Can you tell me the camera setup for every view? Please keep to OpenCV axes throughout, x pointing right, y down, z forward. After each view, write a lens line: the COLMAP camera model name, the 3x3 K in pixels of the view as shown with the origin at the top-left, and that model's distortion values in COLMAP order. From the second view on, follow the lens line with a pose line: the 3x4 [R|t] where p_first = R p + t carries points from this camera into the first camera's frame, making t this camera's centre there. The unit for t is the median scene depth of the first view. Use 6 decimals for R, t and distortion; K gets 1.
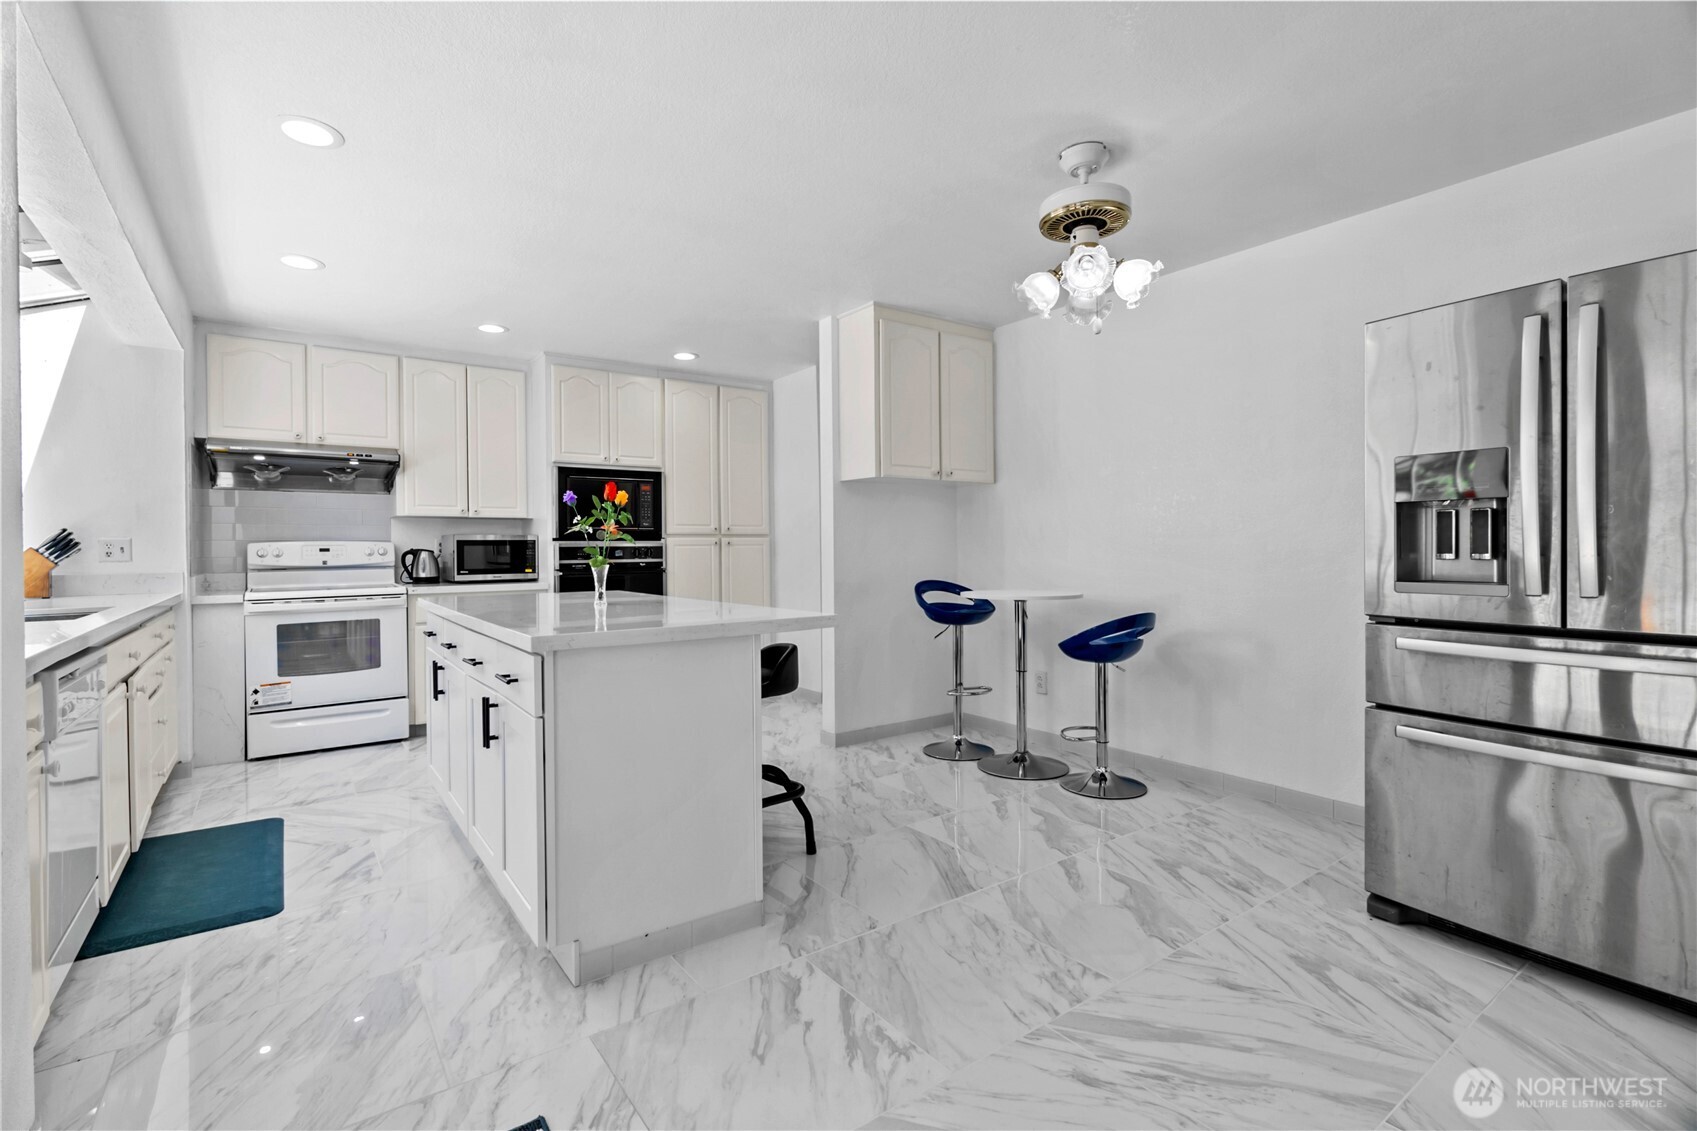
lens RADIAL K [[772.7, 0, 826.5], [0, 772.7, 537.7], [0, 0, 1]] dist [0.002949, 0.000079]
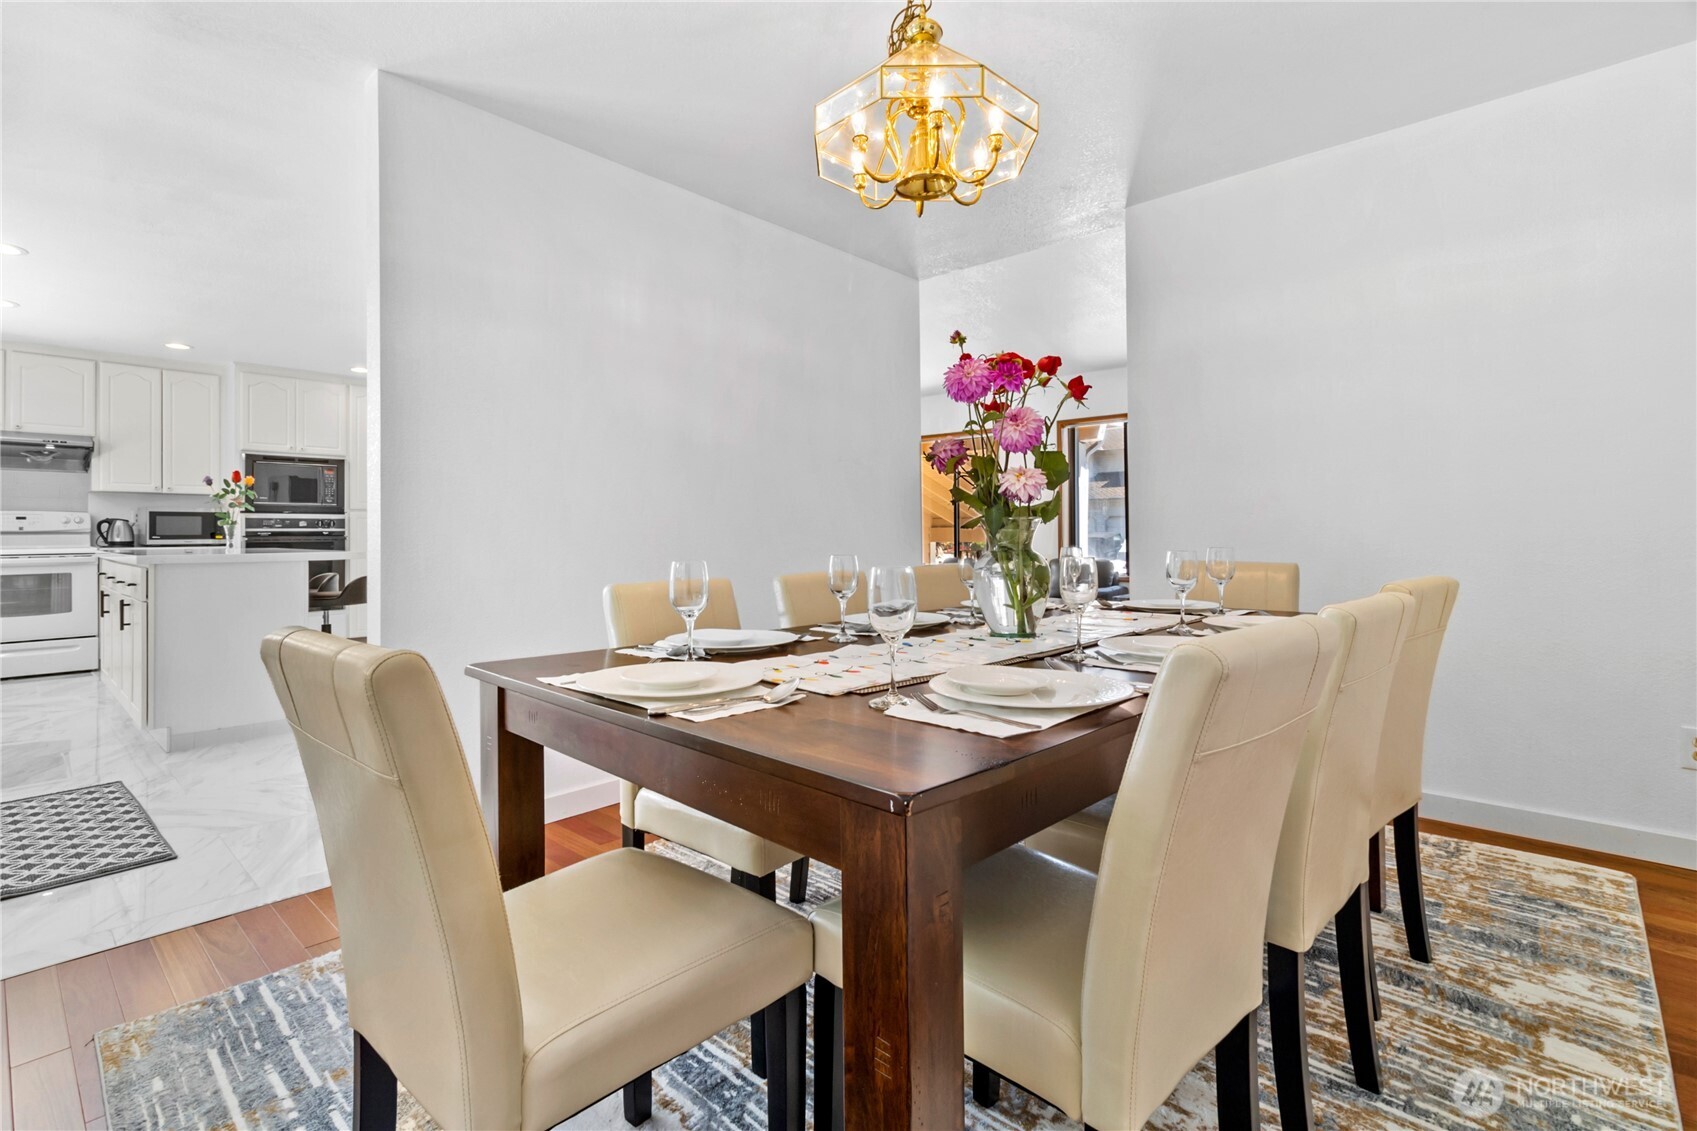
lens RADIAL K [[807.7, 0, 867.1], [0, 807.7, 520.9], [0, 0, 1]] dist [-0.002347, -0.000789]
pose [[0.976775, 0.008563, 0.214098, 0.367122], [-0.007522, 0.999956, -0.005677, 0.016998], [-0.214137, 0.003935, 0.976796, -0.504127]]
